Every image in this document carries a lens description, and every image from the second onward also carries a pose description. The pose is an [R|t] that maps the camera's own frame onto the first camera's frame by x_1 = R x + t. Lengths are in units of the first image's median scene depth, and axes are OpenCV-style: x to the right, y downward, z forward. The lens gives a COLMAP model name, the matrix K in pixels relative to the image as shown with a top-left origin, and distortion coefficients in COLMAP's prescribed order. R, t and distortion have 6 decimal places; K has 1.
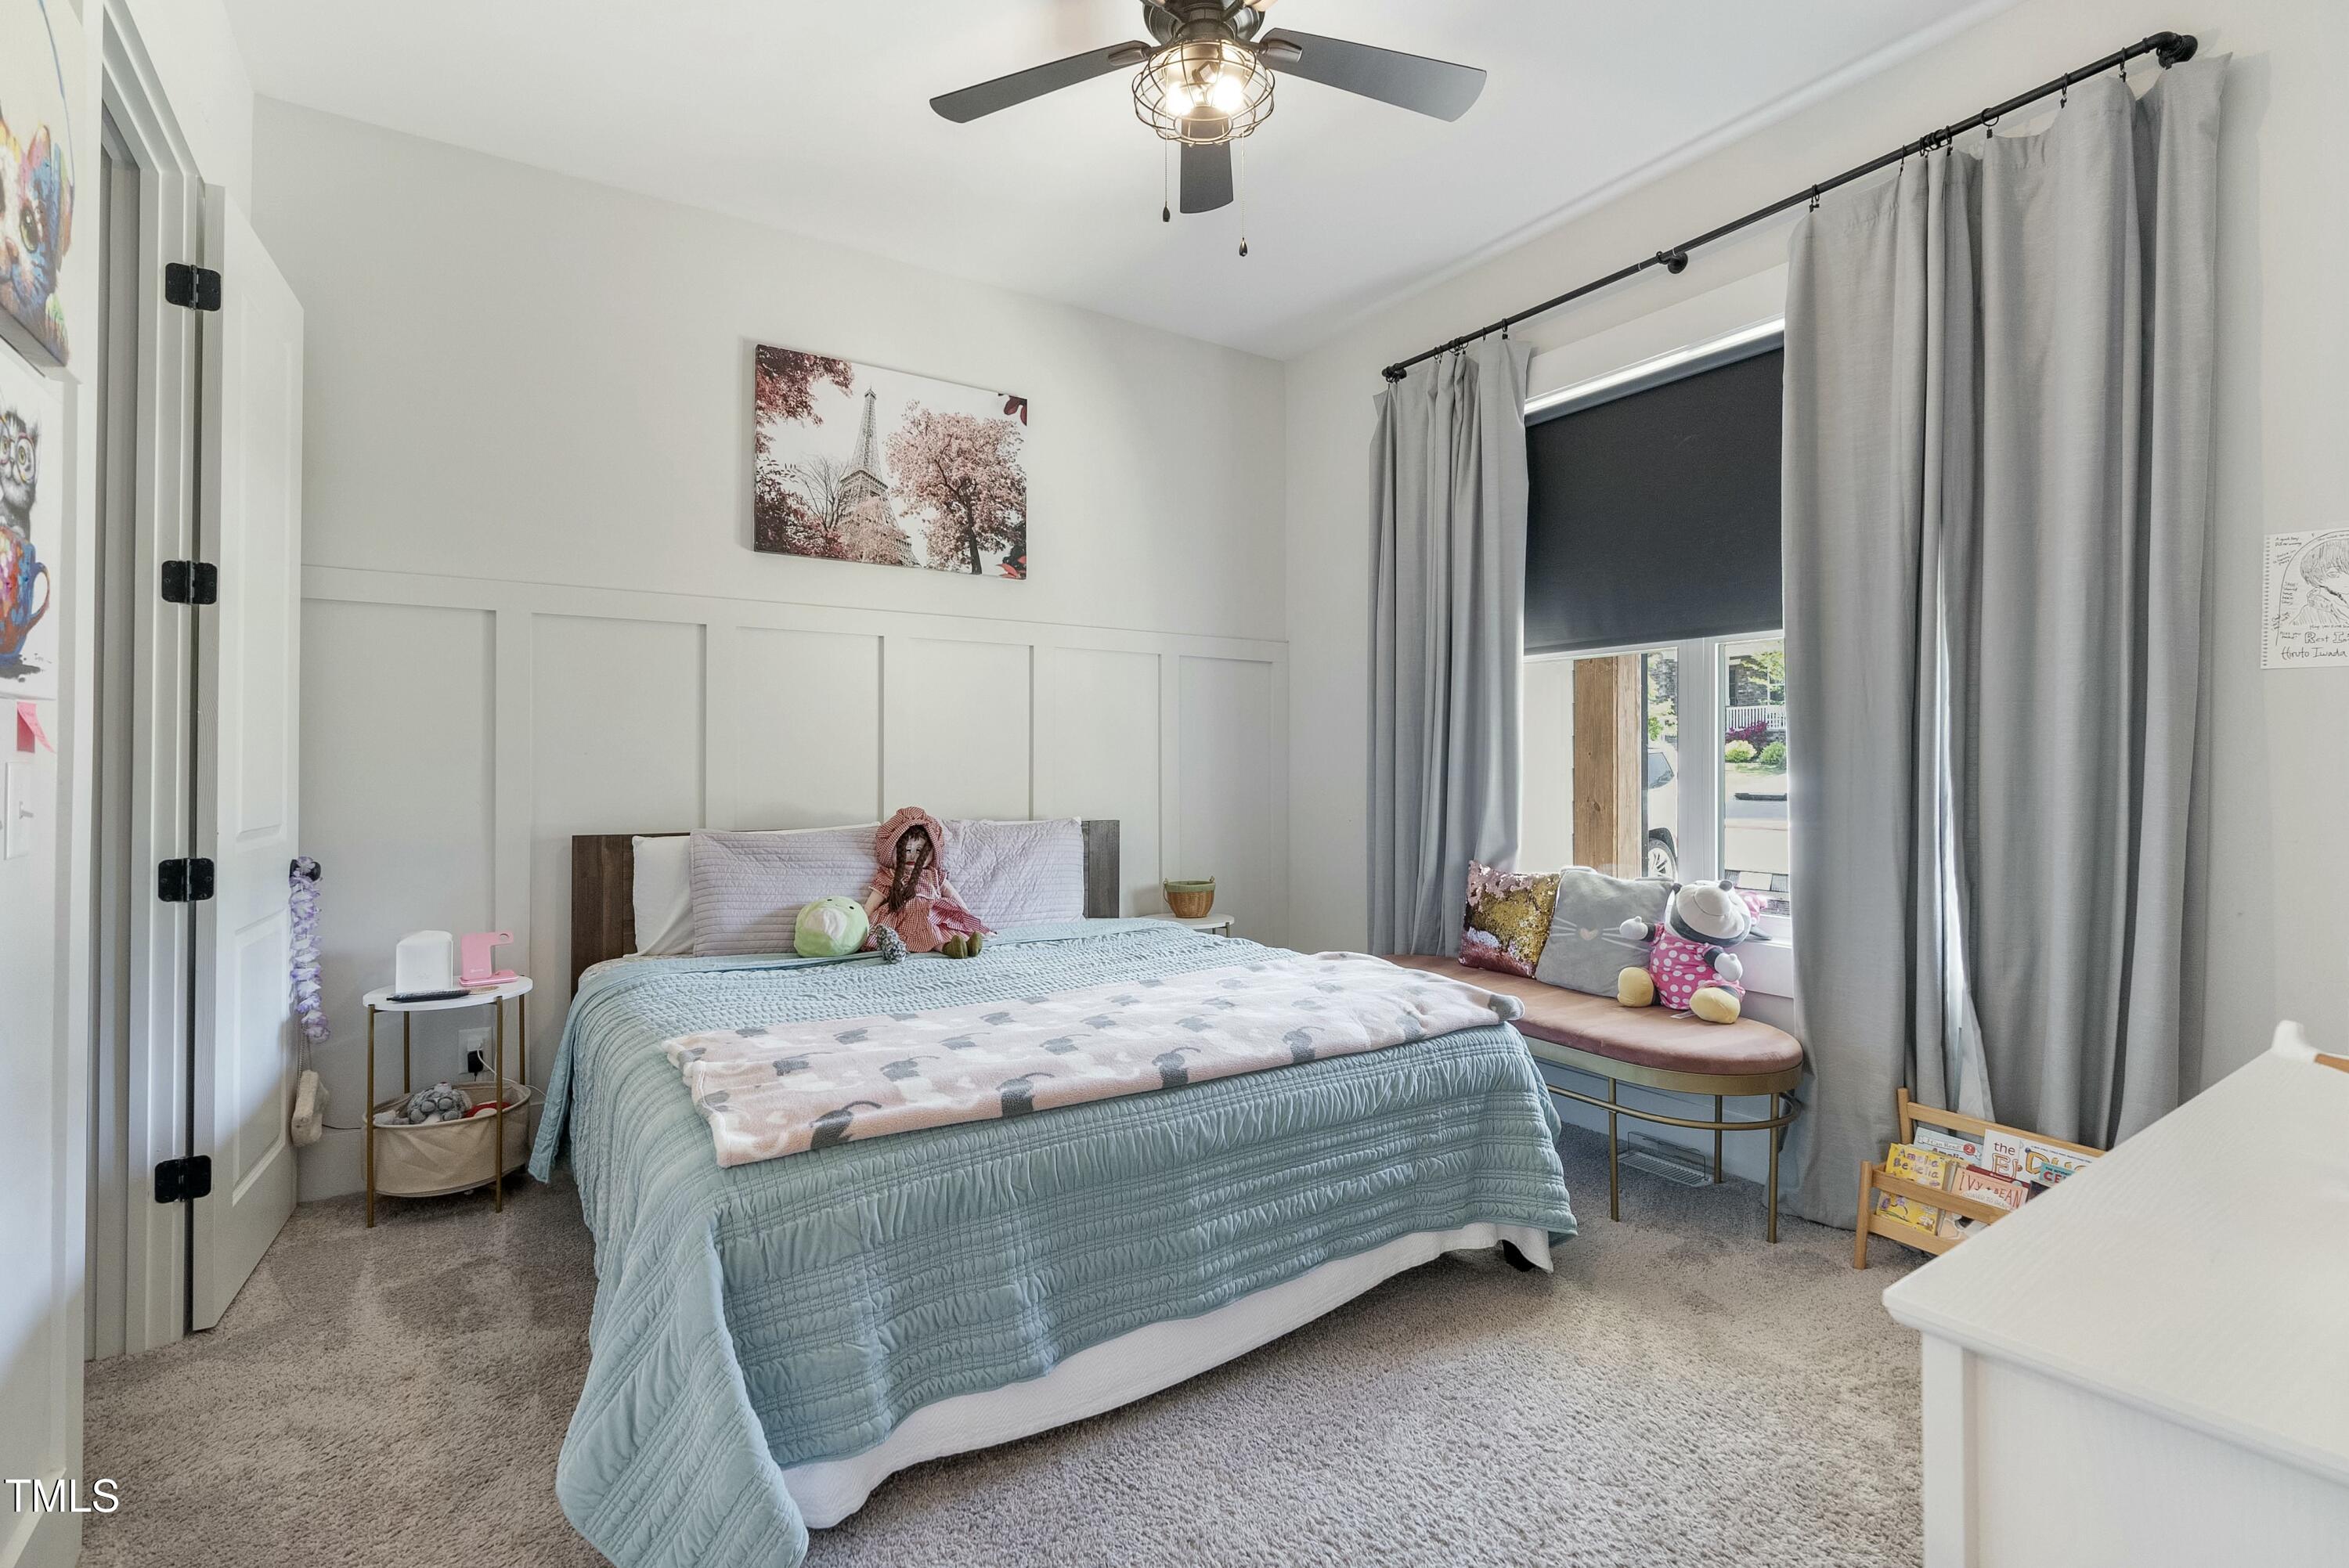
lens RADIAL K [[1071.1, 0, 1158.9], [0, 1071.1, 773.5], [0, 0, 1]] dist [-0.009675, 0.002510]
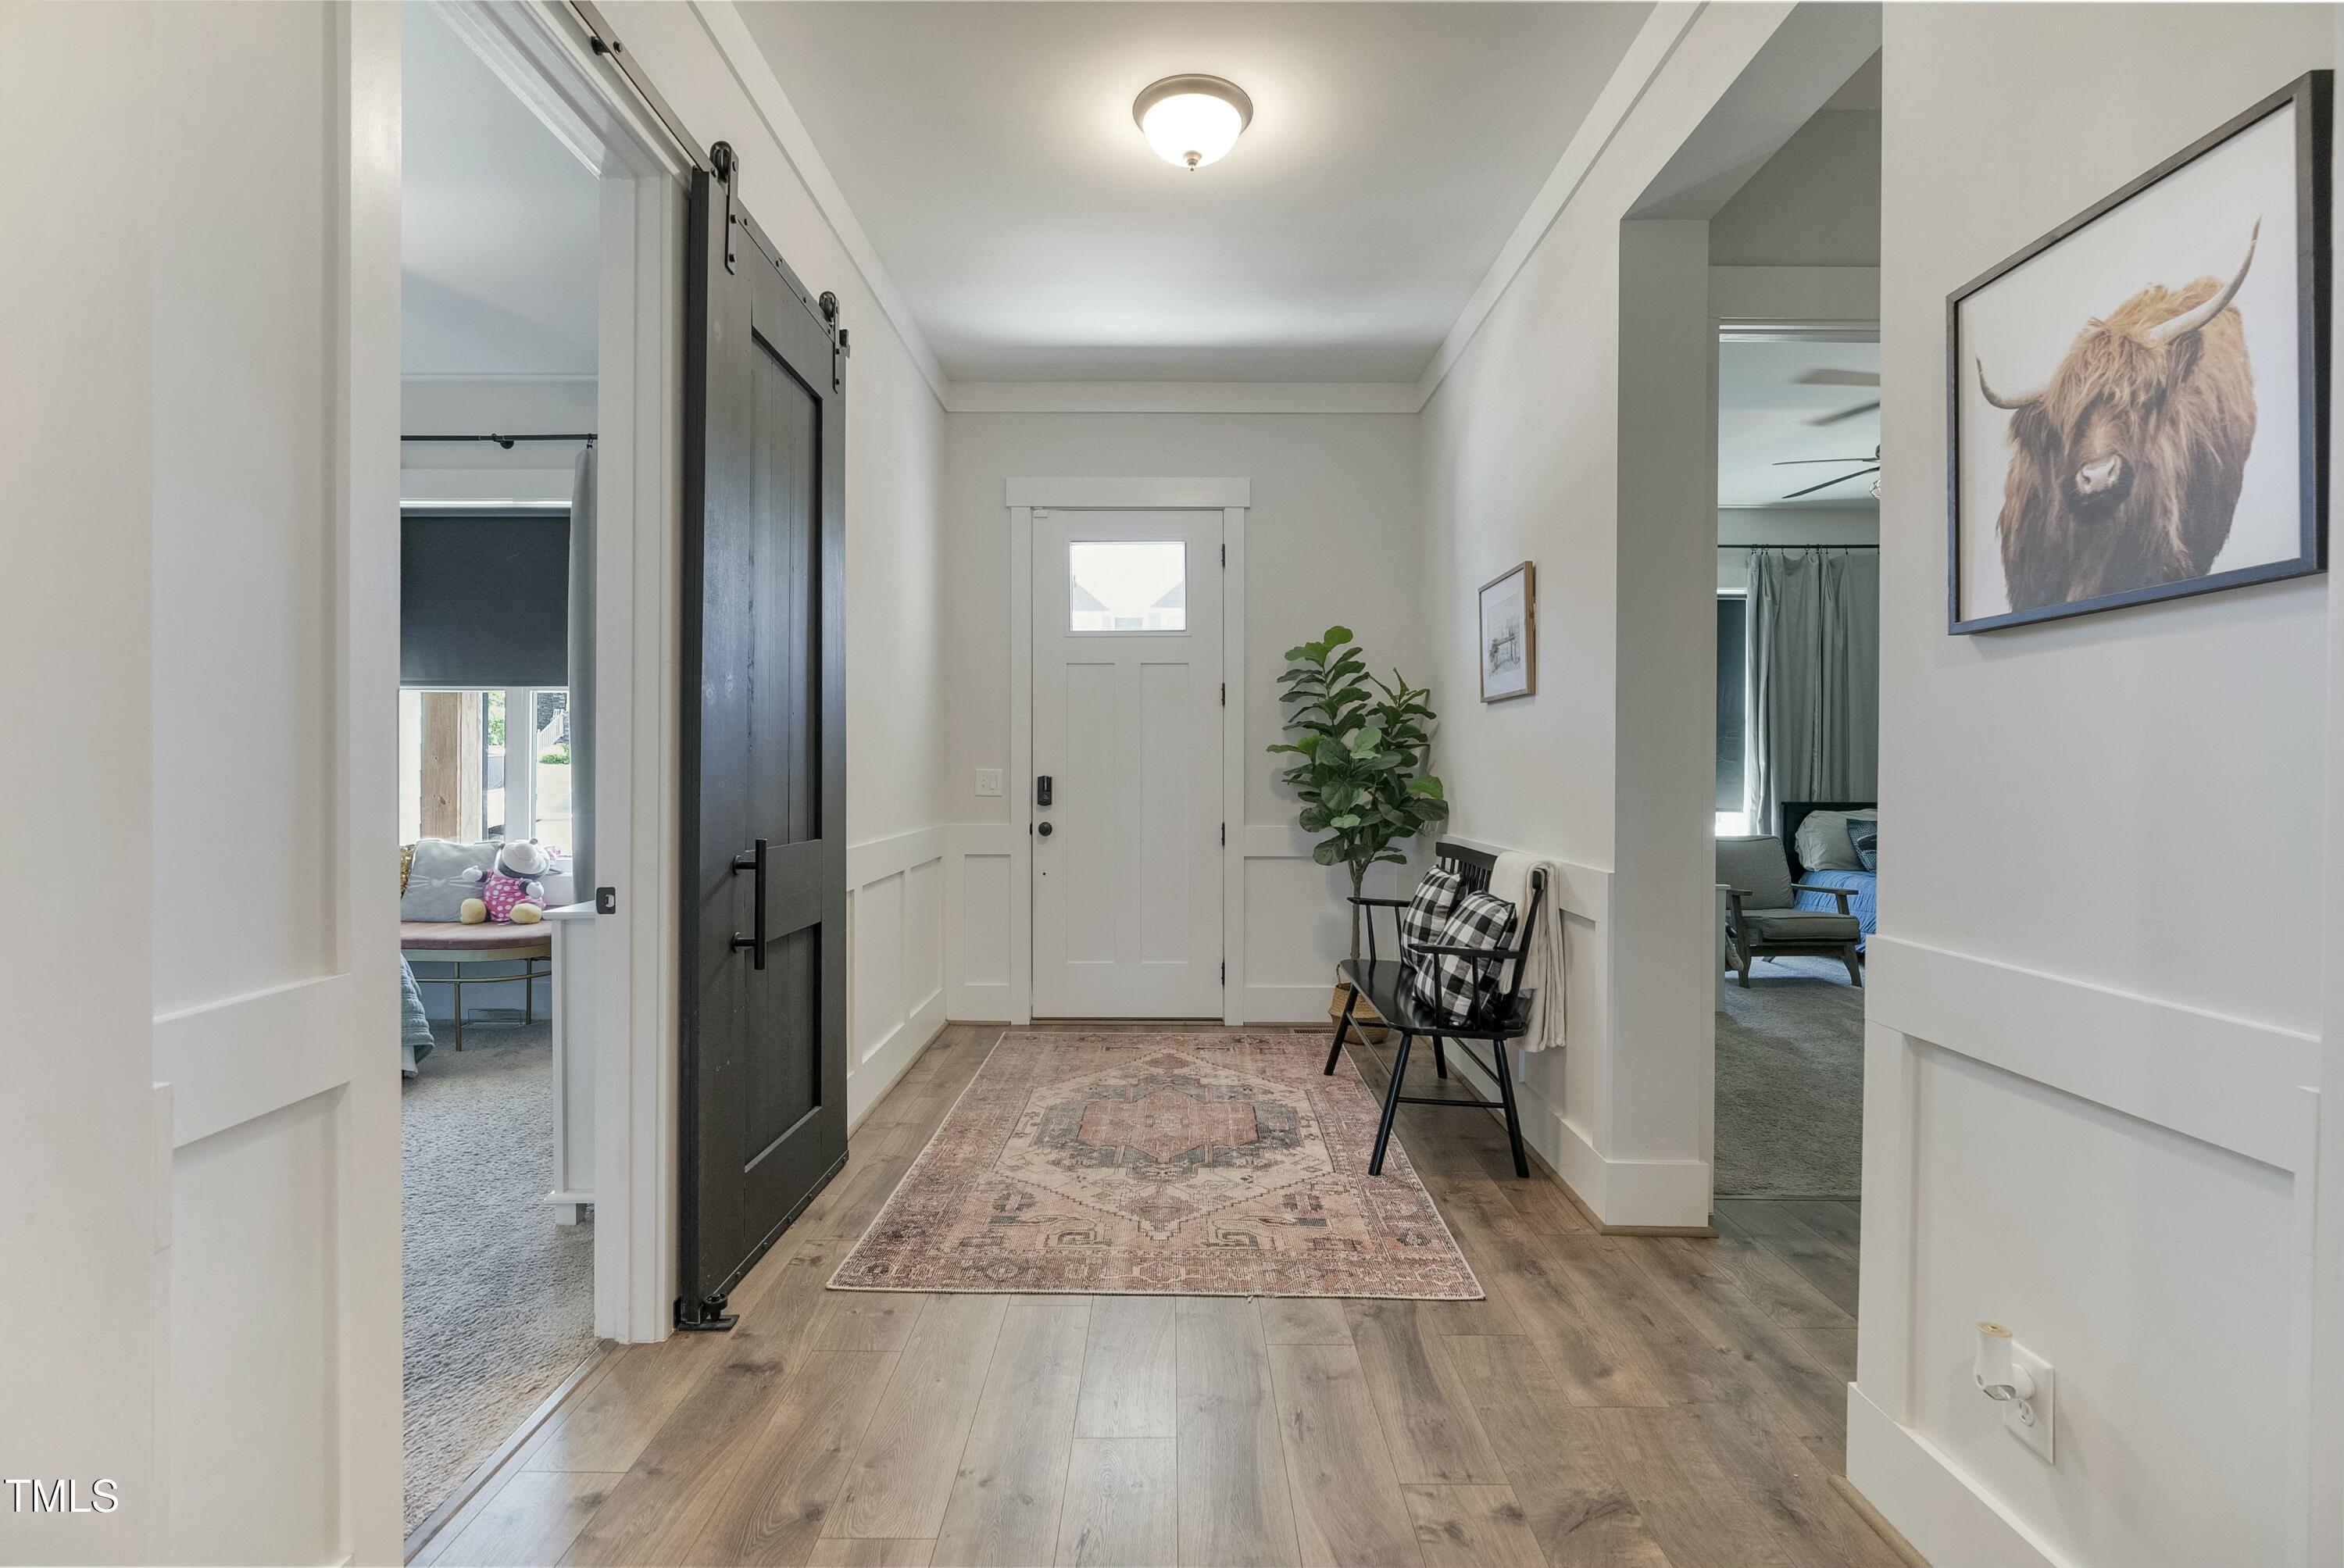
lens RADIAL K [[1068.9, 0, 1160.7], [0, 1068.9, 768.0], [0, 0, 1]] dist [-0.009675, 0.002510]
pose [[0.549699, 0.006910, 0.835334, -0.268068], [0.002333, 0.999949, -0.009807, 0.010789], [-0.835359, 0.007340, 0.549655, -0.615504]]
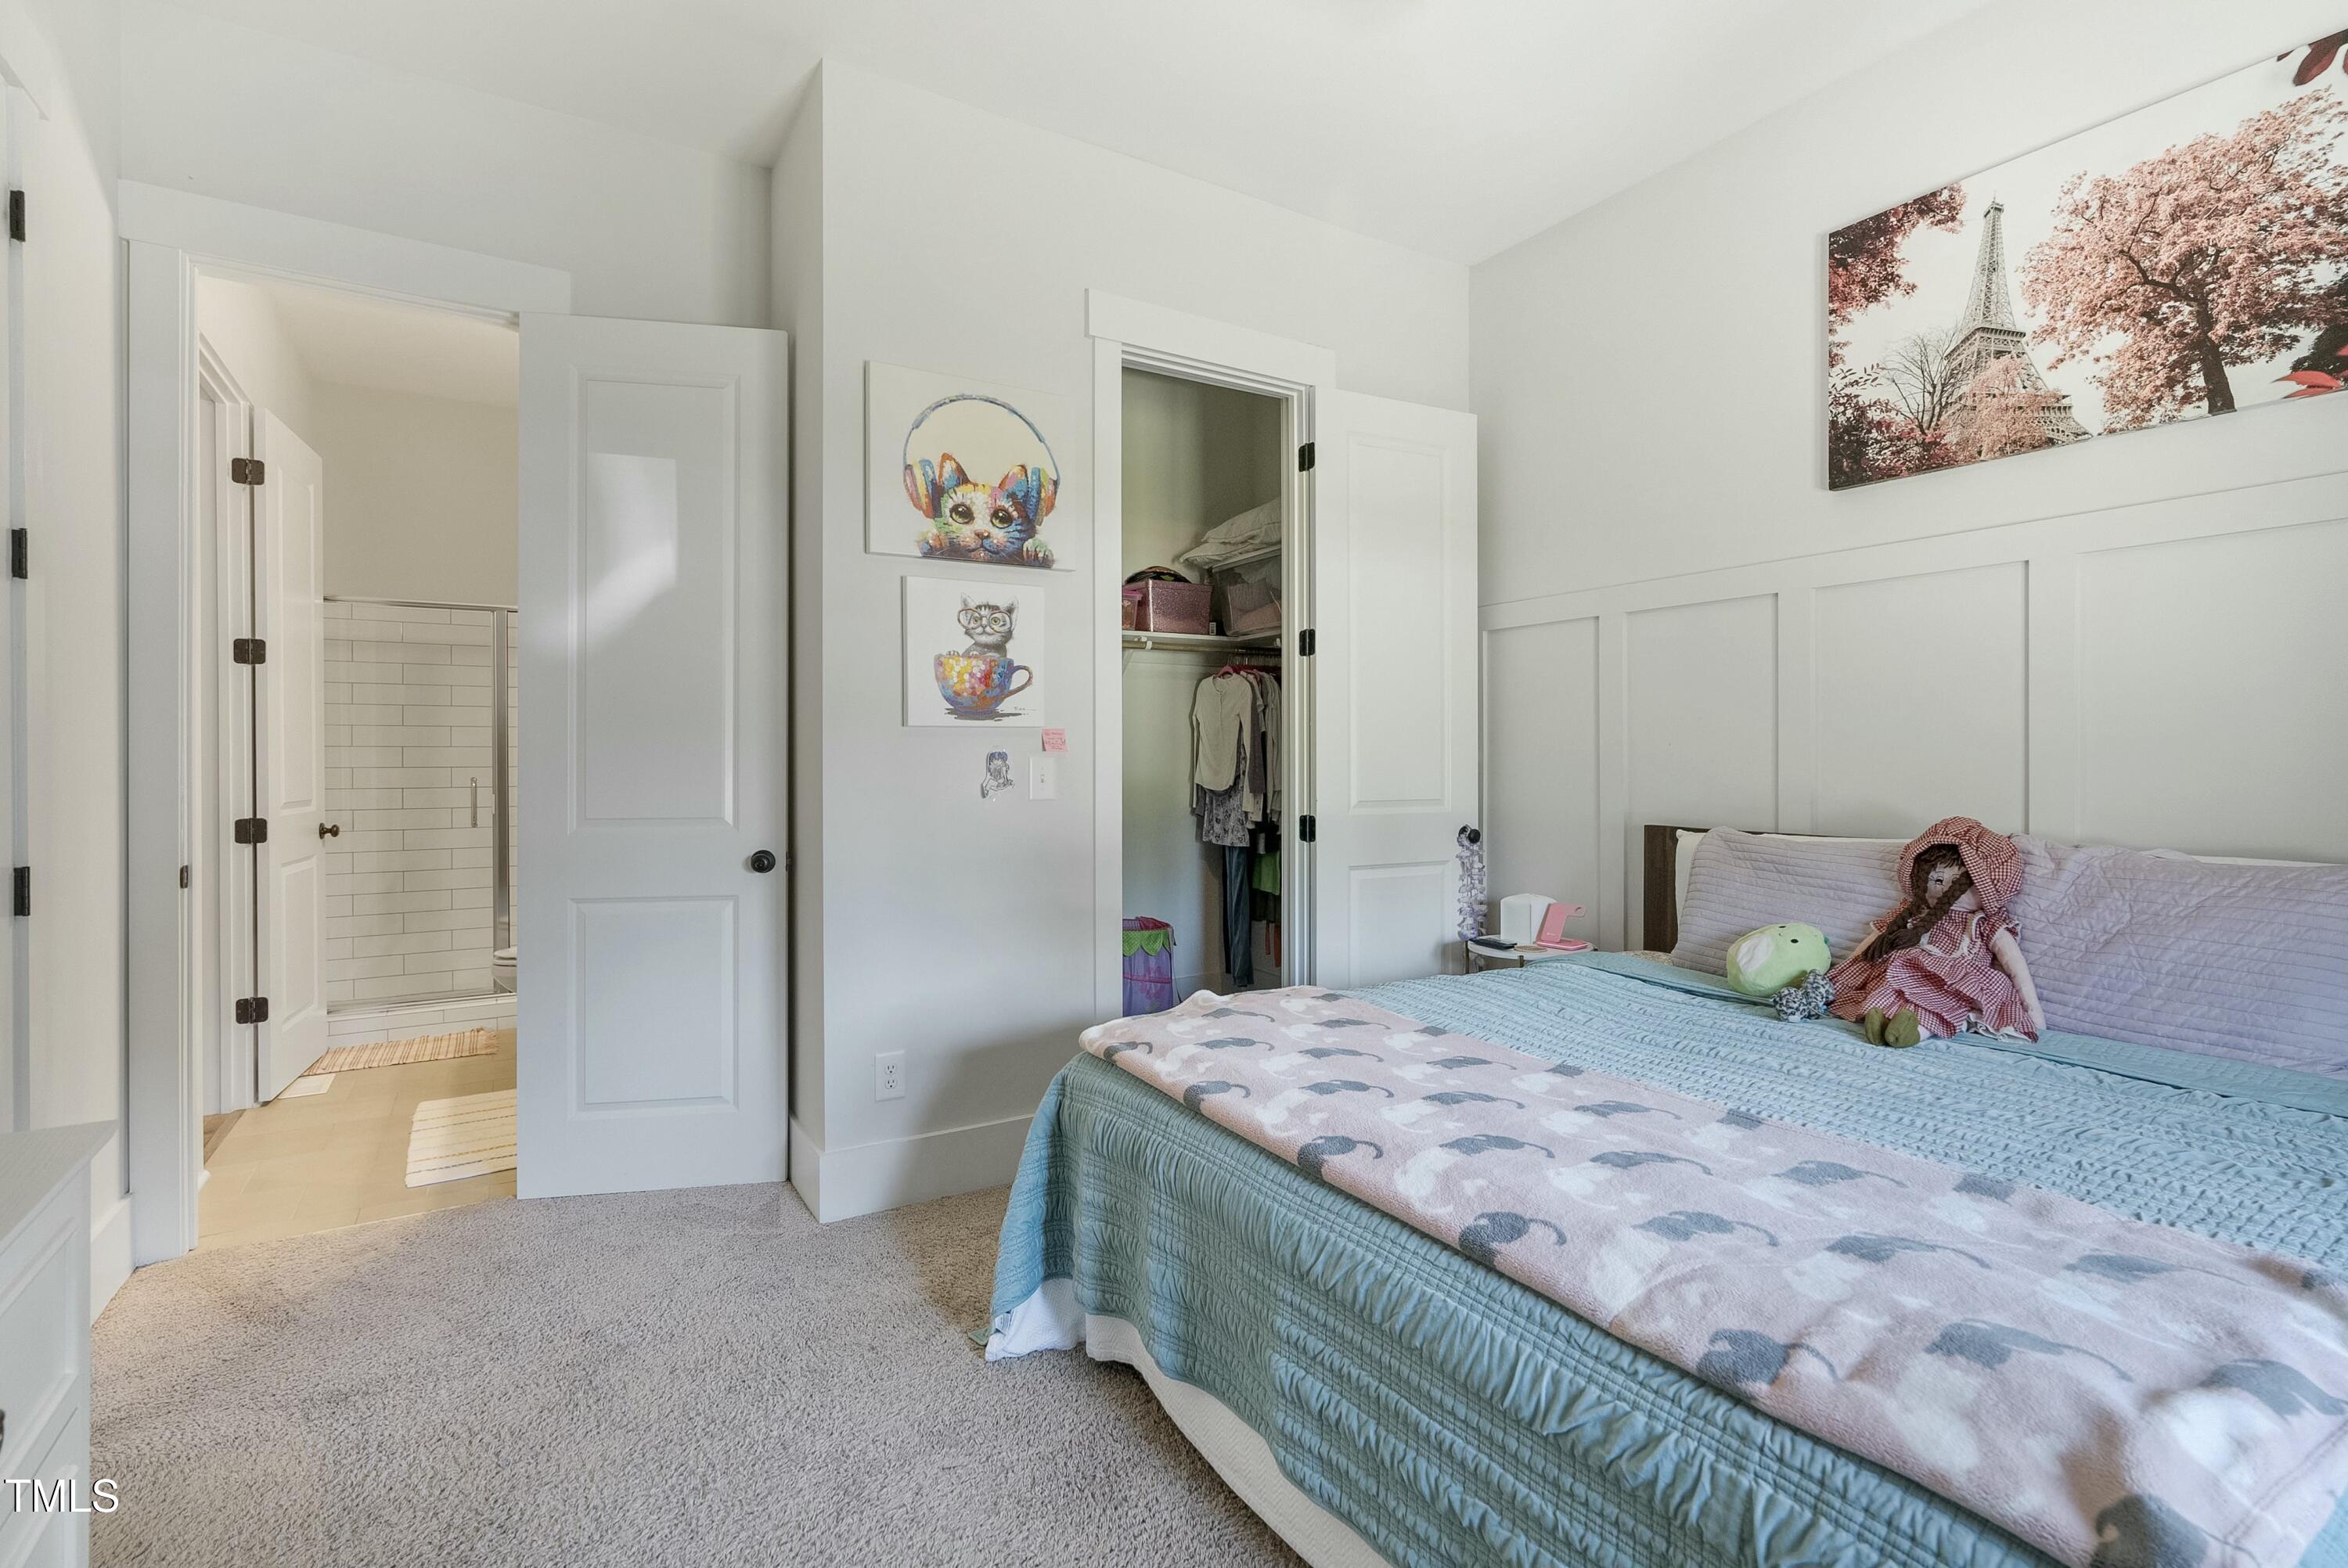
lens RADIAL K [[1070.6, 0, 1166.4], [0, 1070.6, 774.2], [0, 0, 1]] dist [-0.009675, 0.002510]
pose [[-0.016772, 0.015853, -0.999734, 0.496901], [-0.005176, 0.999860, 0.015941, -0.004615], [0.999846, 0.005442, -0.016687, 0.577409]]
